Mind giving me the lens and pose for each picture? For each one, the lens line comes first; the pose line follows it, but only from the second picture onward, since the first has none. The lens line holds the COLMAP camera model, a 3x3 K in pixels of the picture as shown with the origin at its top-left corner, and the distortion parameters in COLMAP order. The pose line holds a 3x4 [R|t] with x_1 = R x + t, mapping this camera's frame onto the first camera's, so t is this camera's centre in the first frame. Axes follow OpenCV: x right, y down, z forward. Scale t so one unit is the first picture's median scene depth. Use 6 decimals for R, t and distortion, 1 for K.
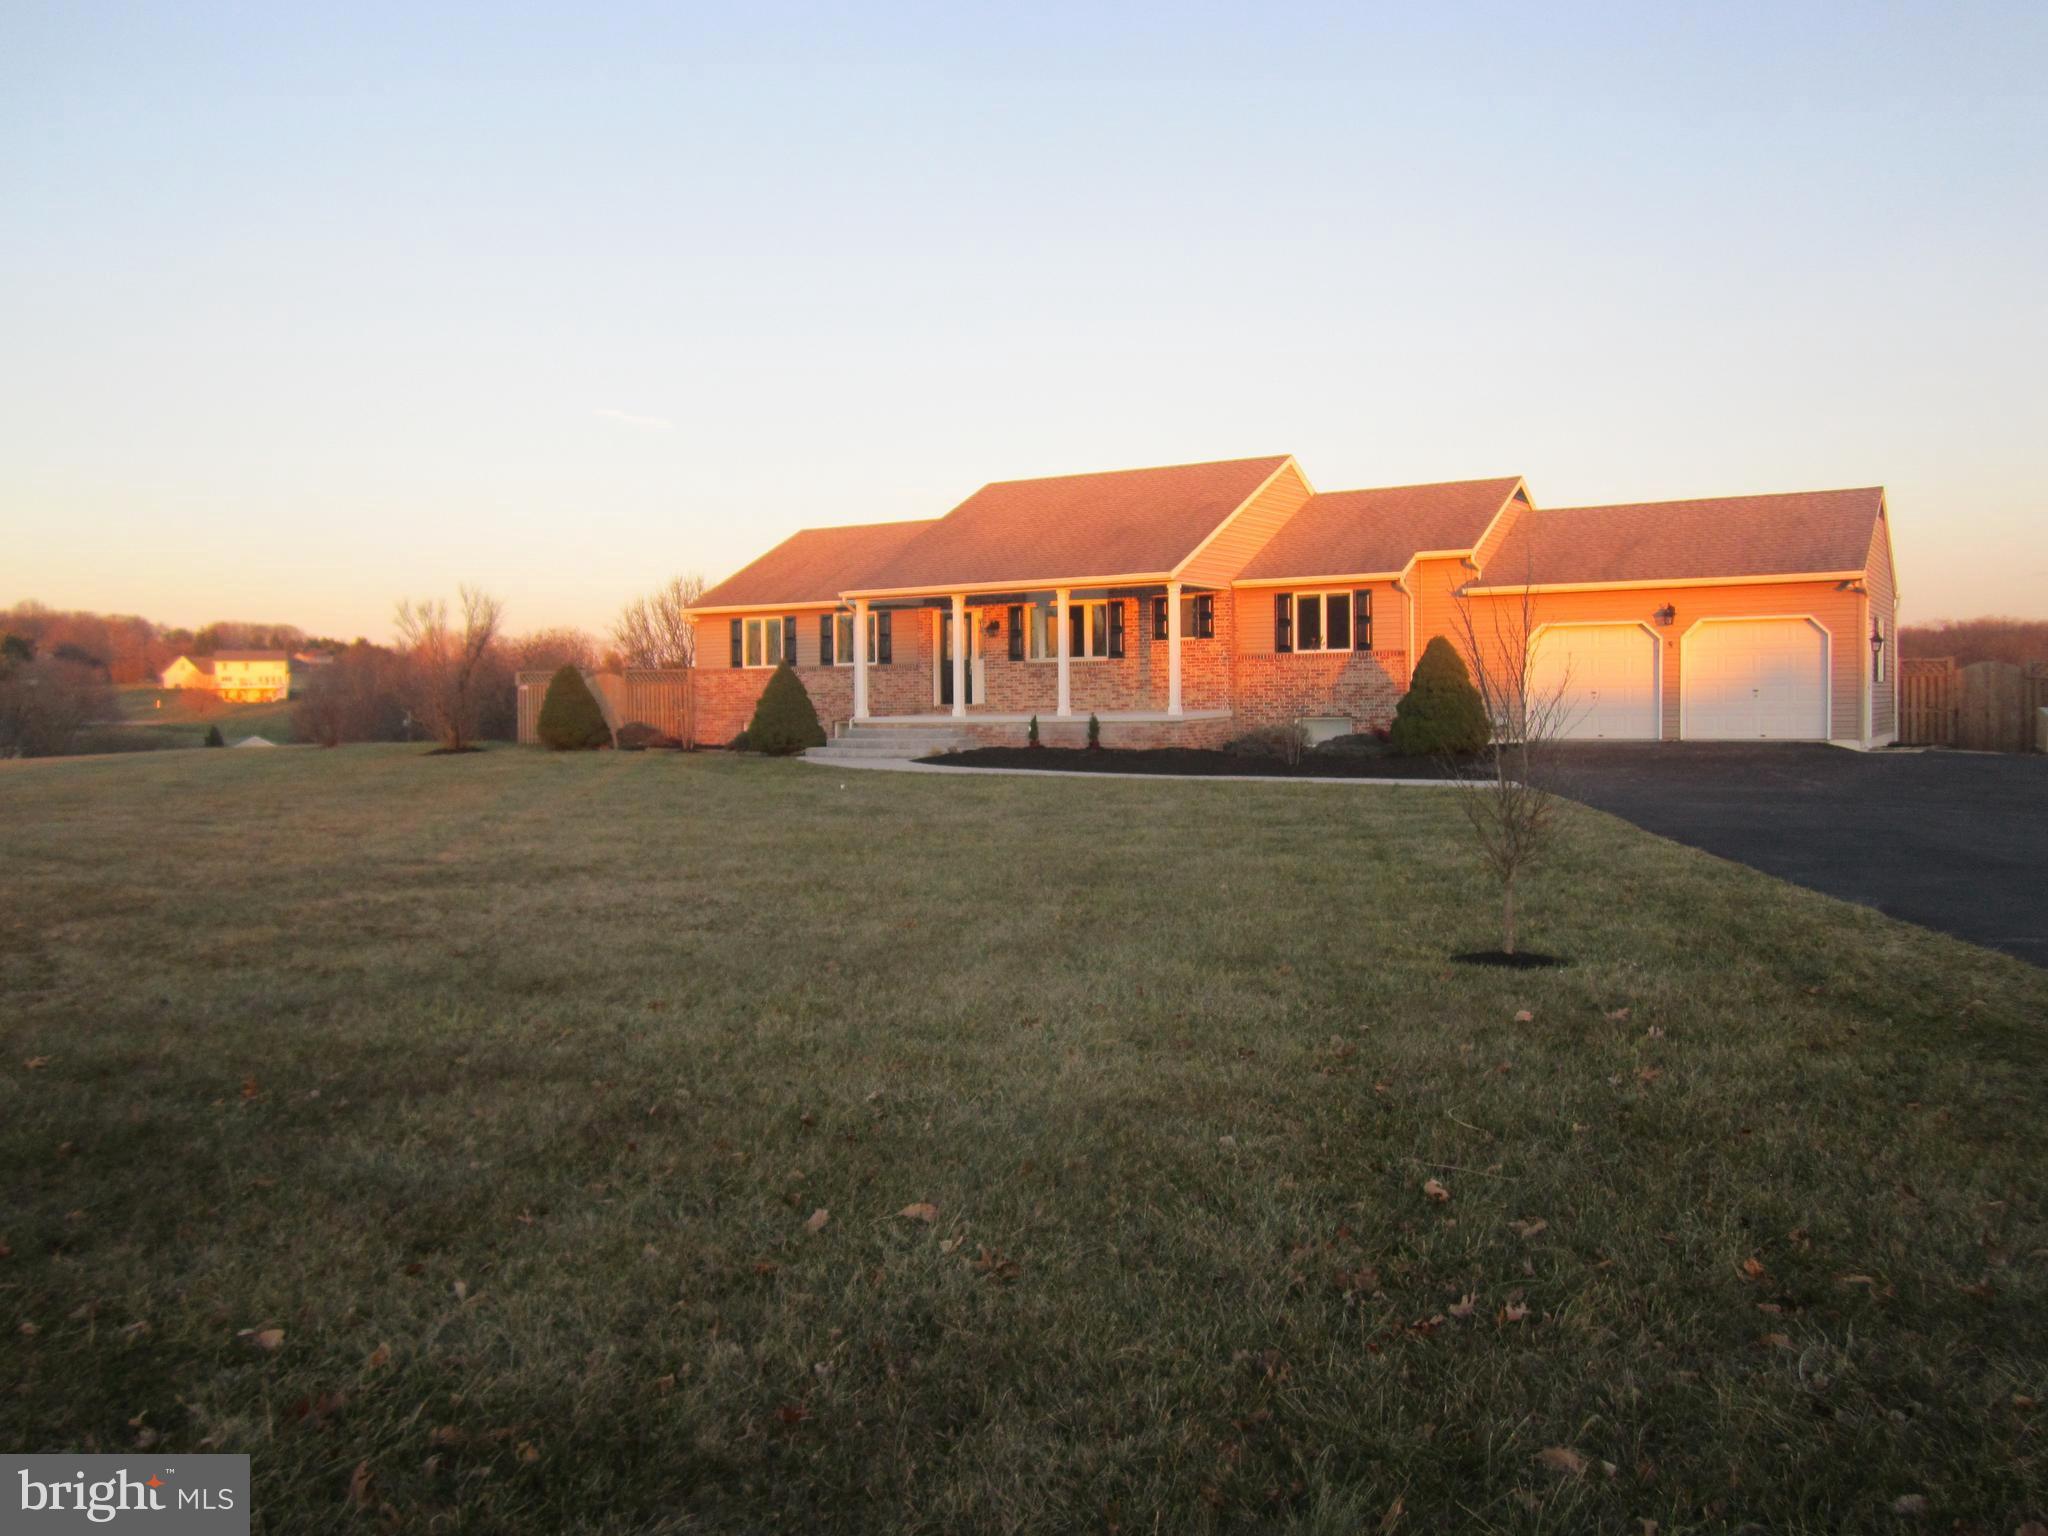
lens RADIAL K [[1720.5, 0, 1024.0], [0, 1720.5, 768.0], [0, 0, 1]] dist [-0.050583, 0.024657]
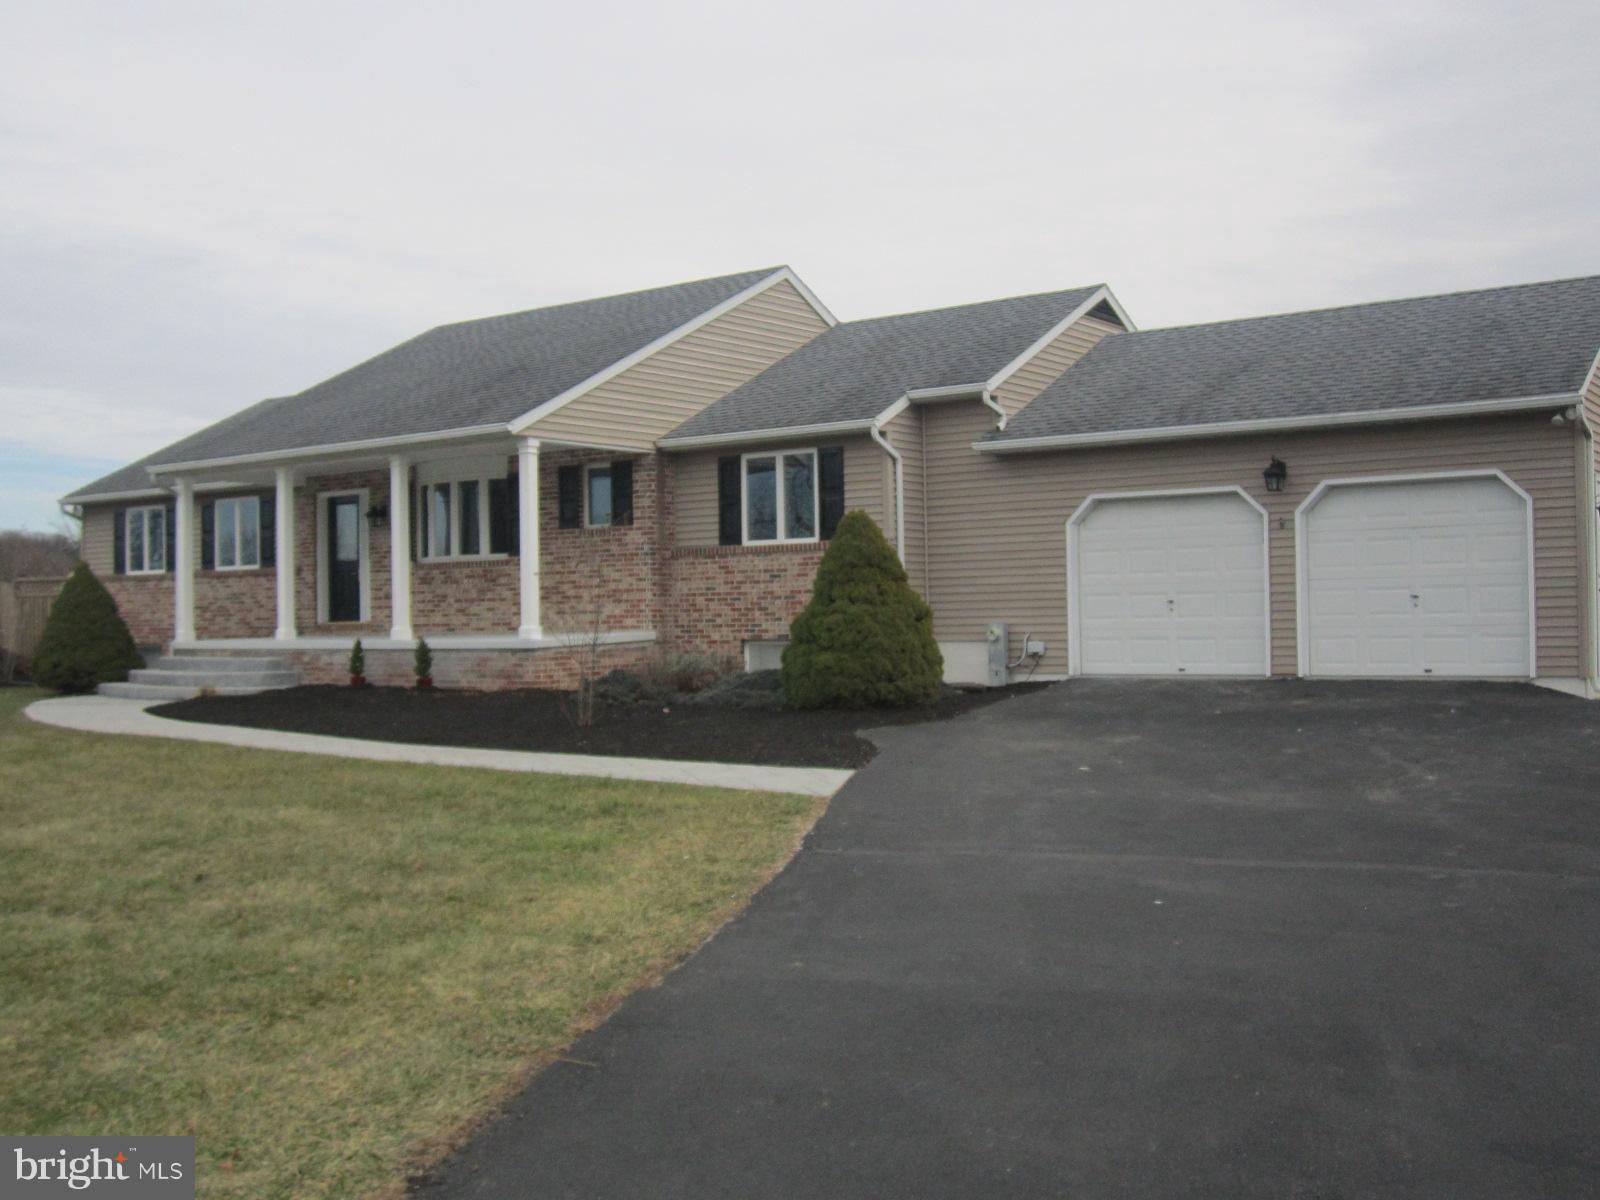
lens RADIAL K [[1651.8, 0, 800.0], [0, 1651.8, 600.0], [0, 0, 1]] dist [-0.050574, 0.002126]
pose [[0.997087, -0.003088, -0.076210, 0.226444], [-0.000475, 0.998910, -0.046683, -0.015317], [0.076271, 0.046583, 0.995998, 0.357248]]
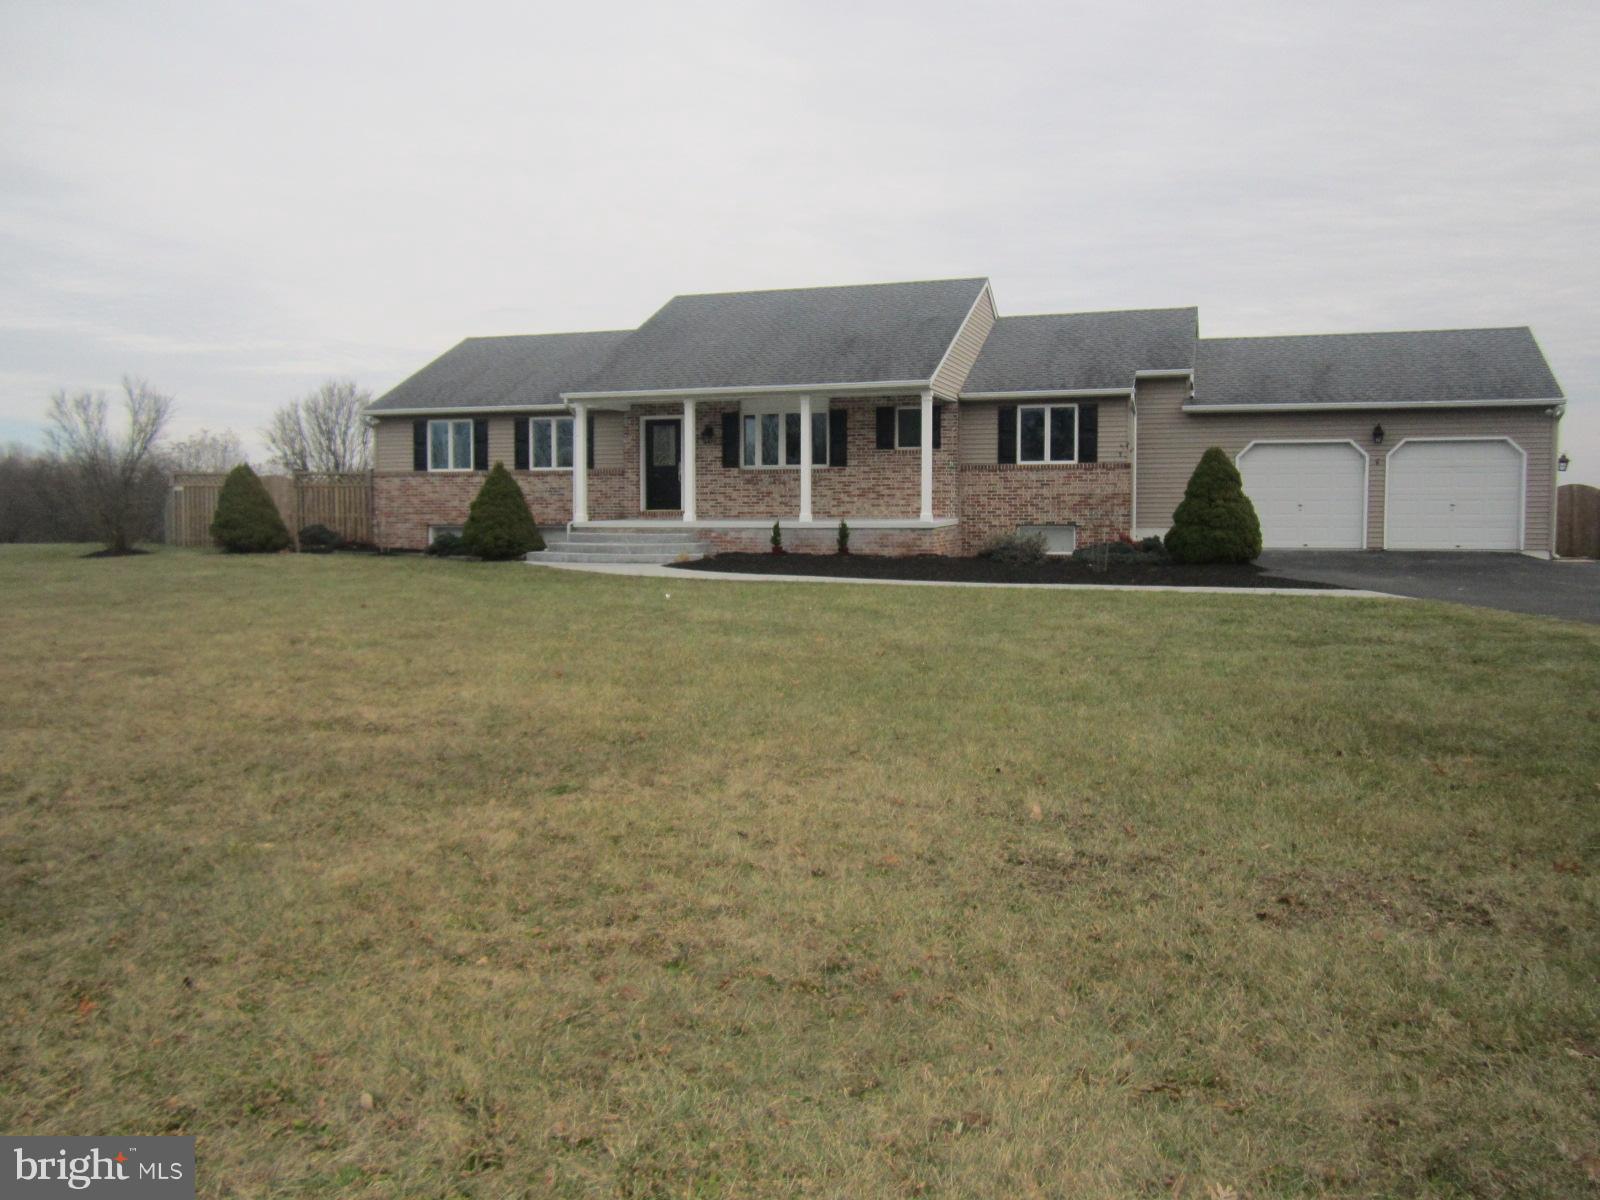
lens RADIAL K [[1344.1, 0, 800.0], [0, 1344.1, 600.0], [0, 0, 1]] dist [-0.050583, 0.024657]
pose [[0.973056, -0.002057, 0.230562, -0.158289], [-0.003325, 0.999731, 0.022950, -0.002530], [-0.230547, -0.023098, 0.972787, 0.233172]]
